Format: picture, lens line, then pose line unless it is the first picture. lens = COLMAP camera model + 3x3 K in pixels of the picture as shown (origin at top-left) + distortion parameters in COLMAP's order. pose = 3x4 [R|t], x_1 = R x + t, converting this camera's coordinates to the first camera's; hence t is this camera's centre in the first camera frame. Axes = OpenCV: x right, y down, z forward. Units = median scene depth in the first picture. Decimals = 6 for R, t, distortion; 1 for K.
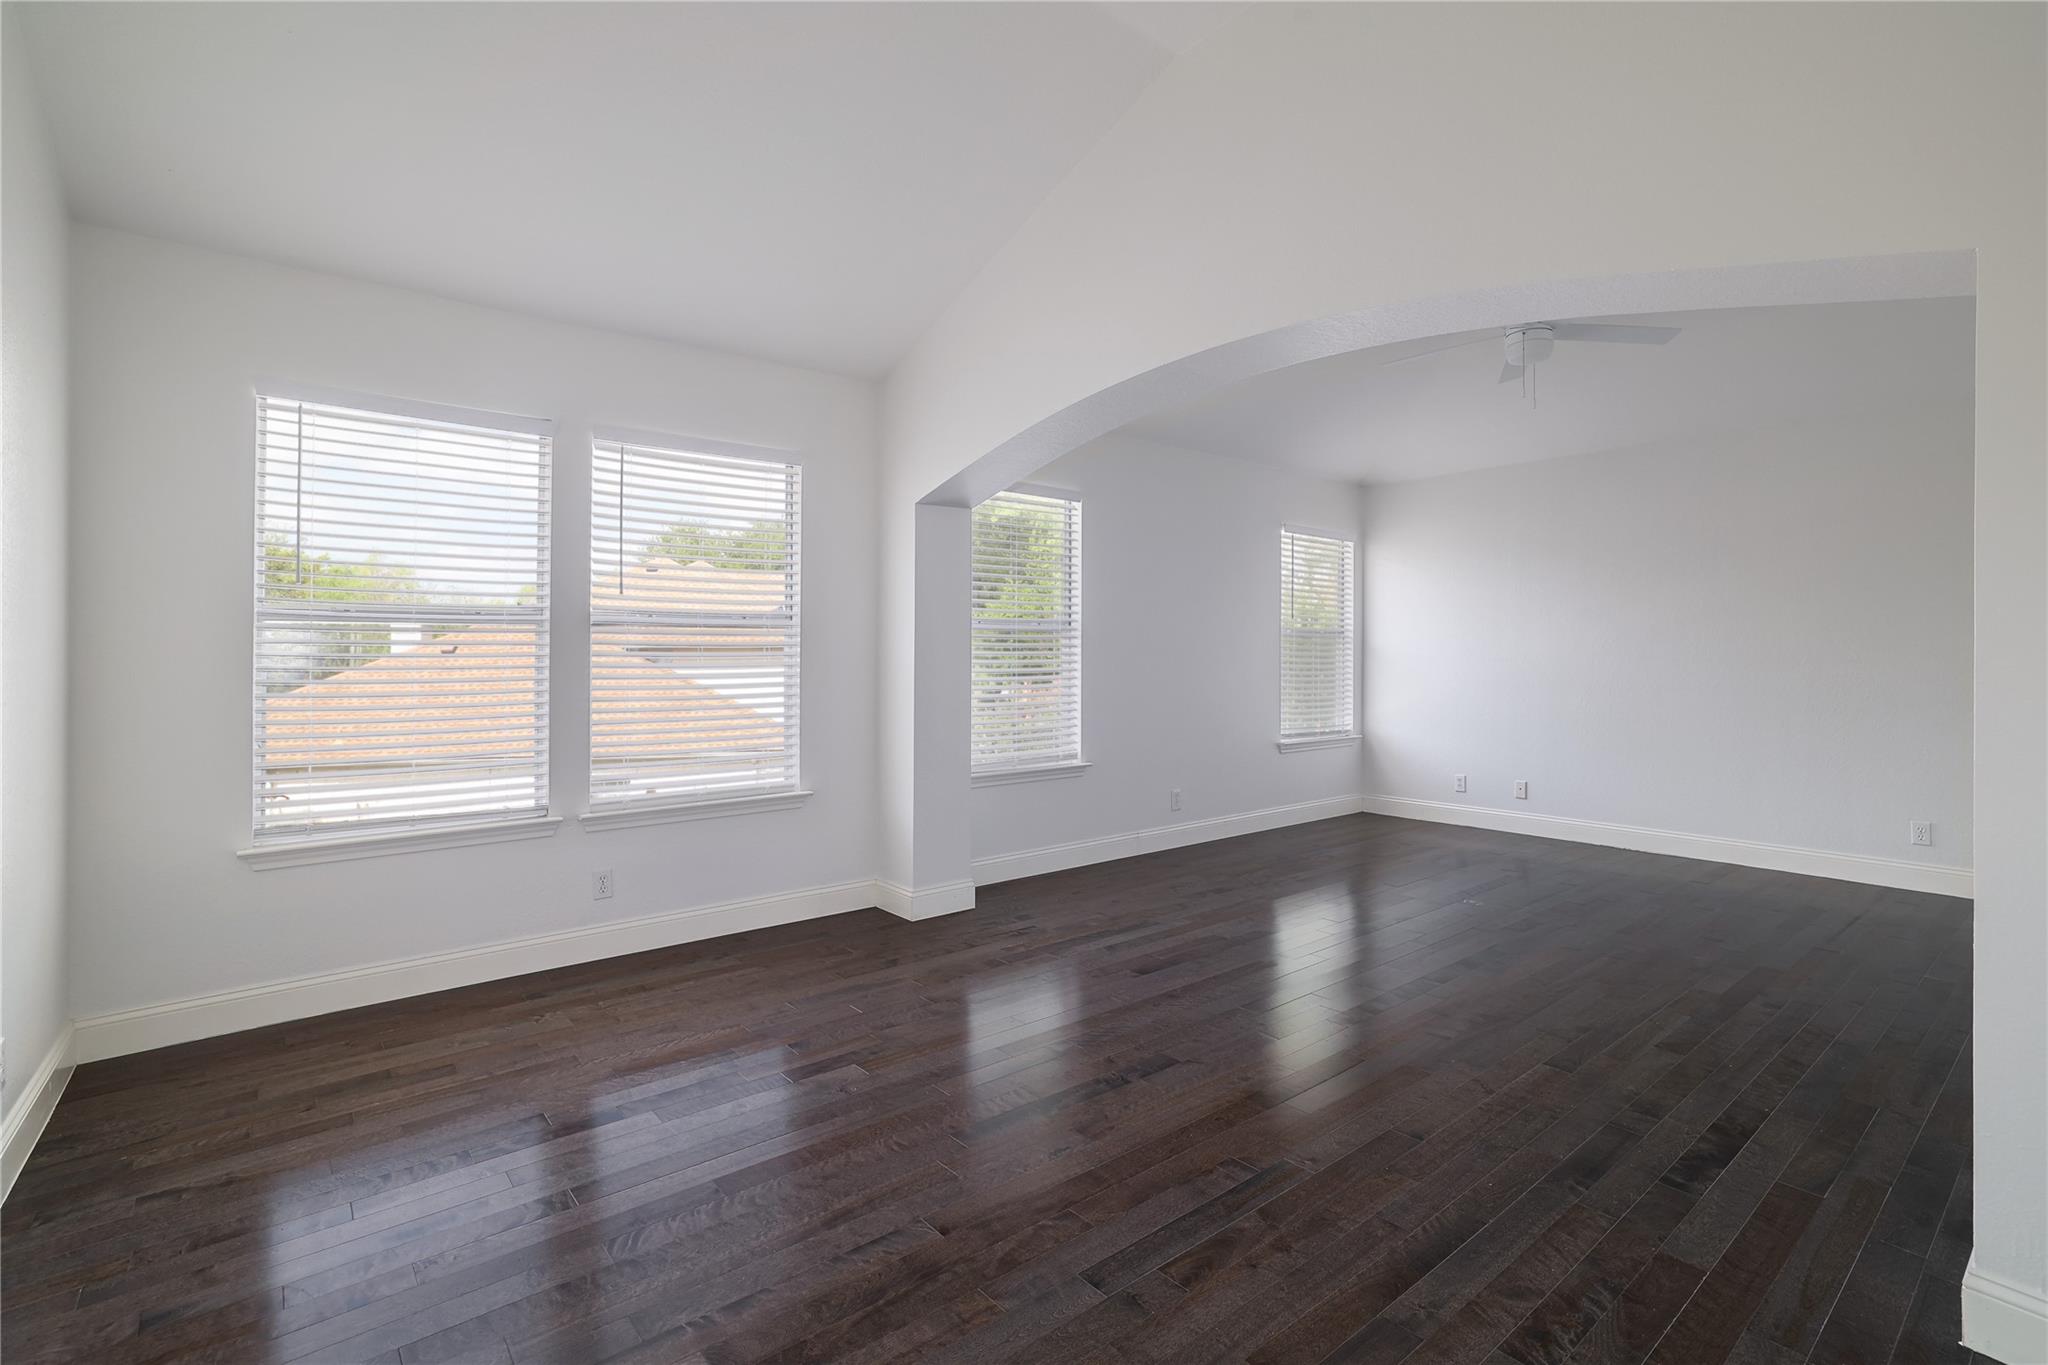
lens RADIAL K [[929.1, 0, 1032.3], [0, 929.1, 677.6], [0, 0, 1]] dist [0.011516, 0.000675]
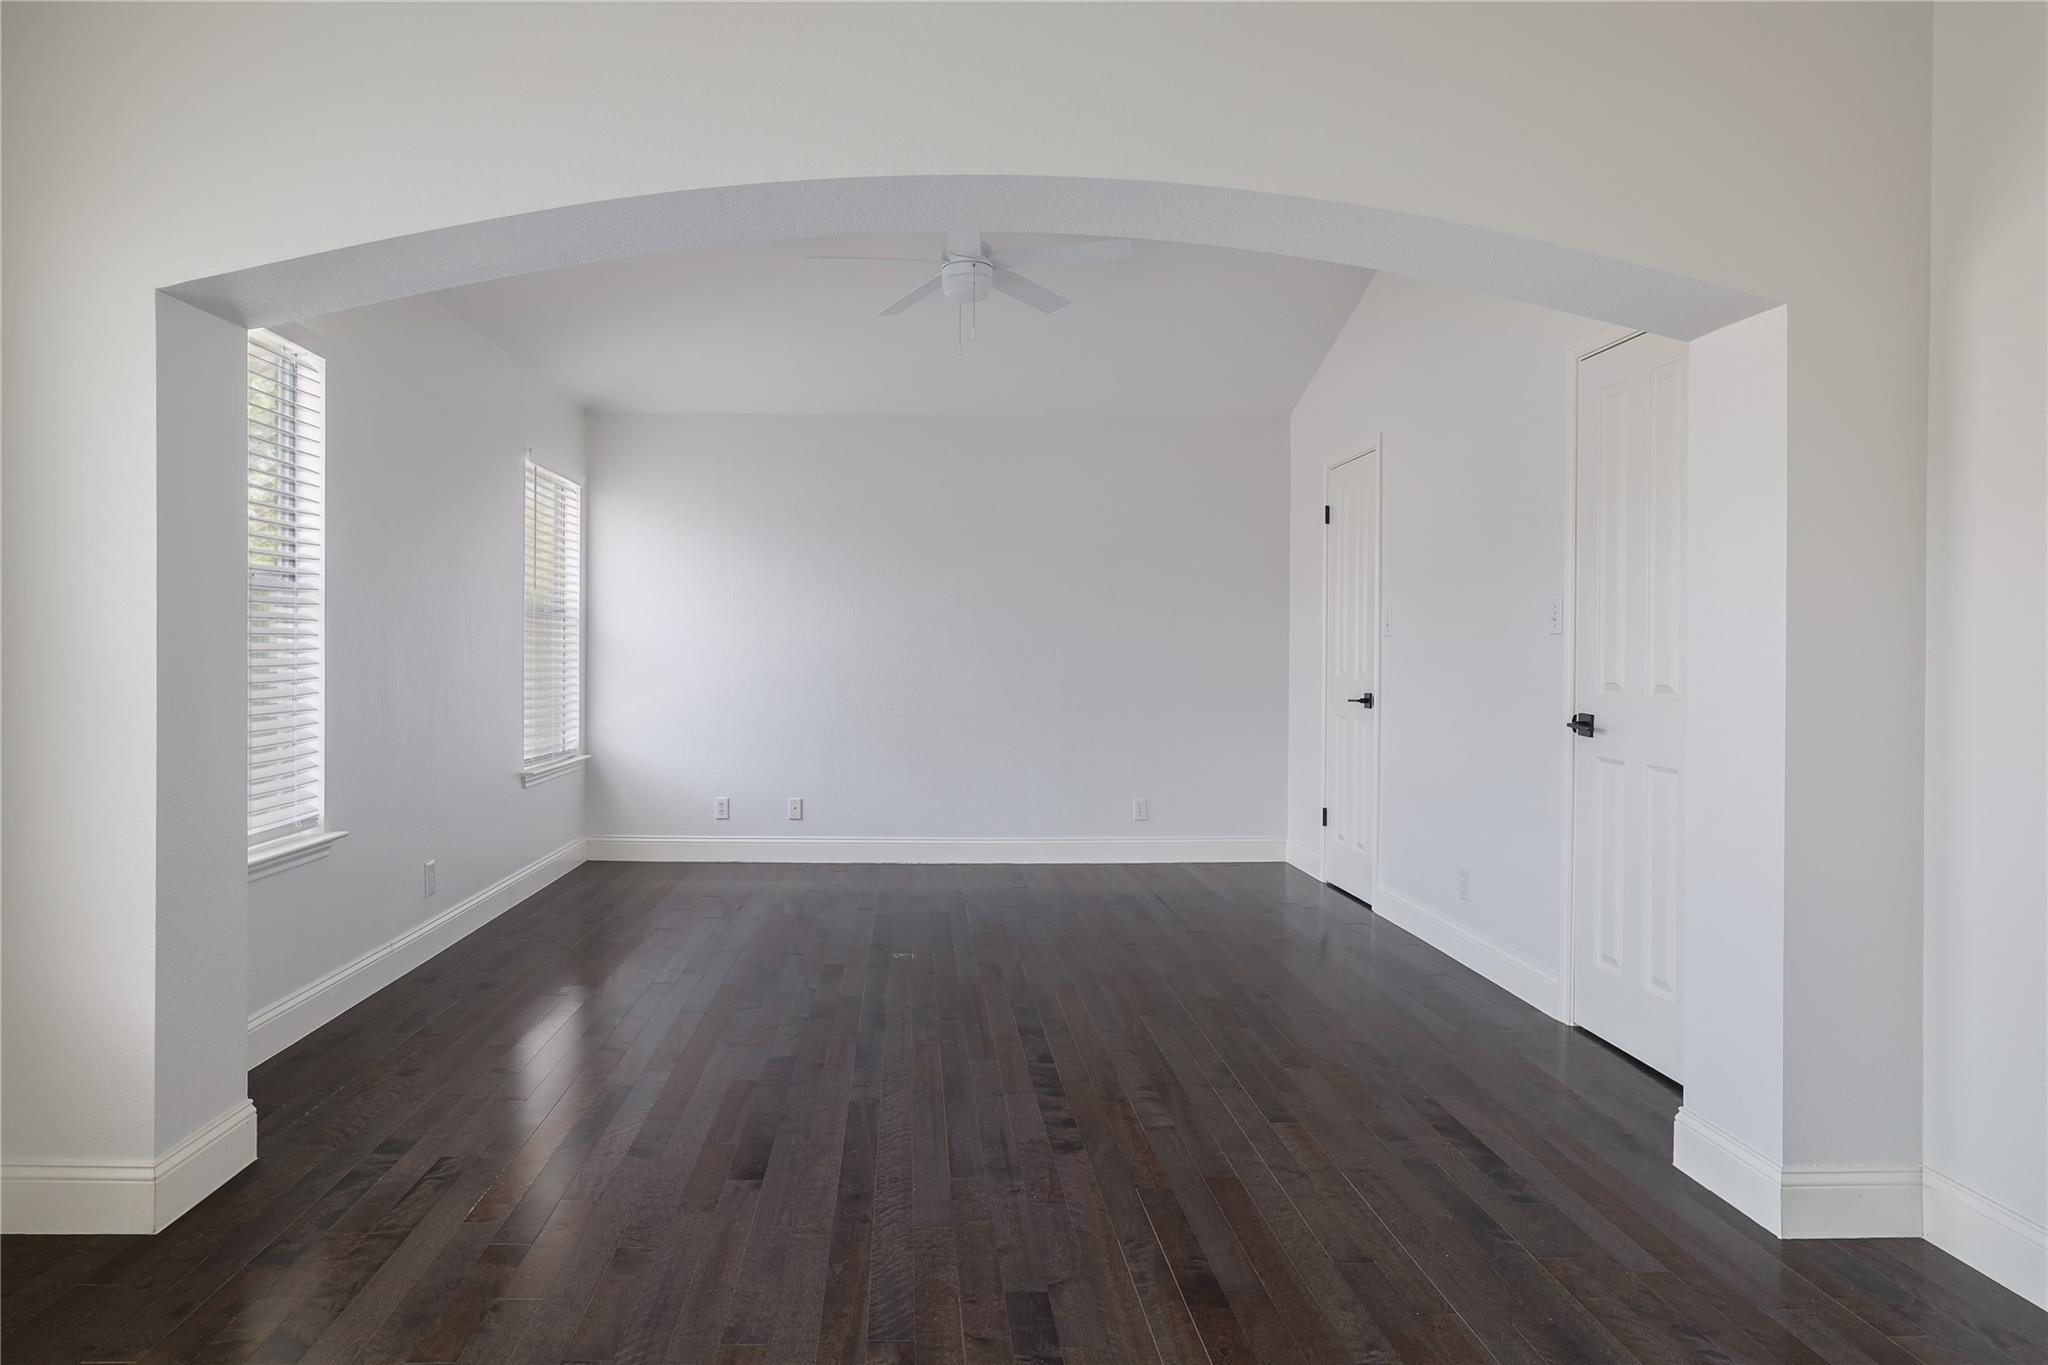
lens RADIAL K [[1183.6, 0, 1024.9], [0, 1183.6, 637.2], [0, 0, 1]] dist [-0.042304, 0.018006]
pose [[0.628855, 0.018617, 0.777300, -0.223626], [0.005947, 0.999569, -0.028752, -0.001152], [-0.777500, 0.022704, 0.628473, 0.245960]]
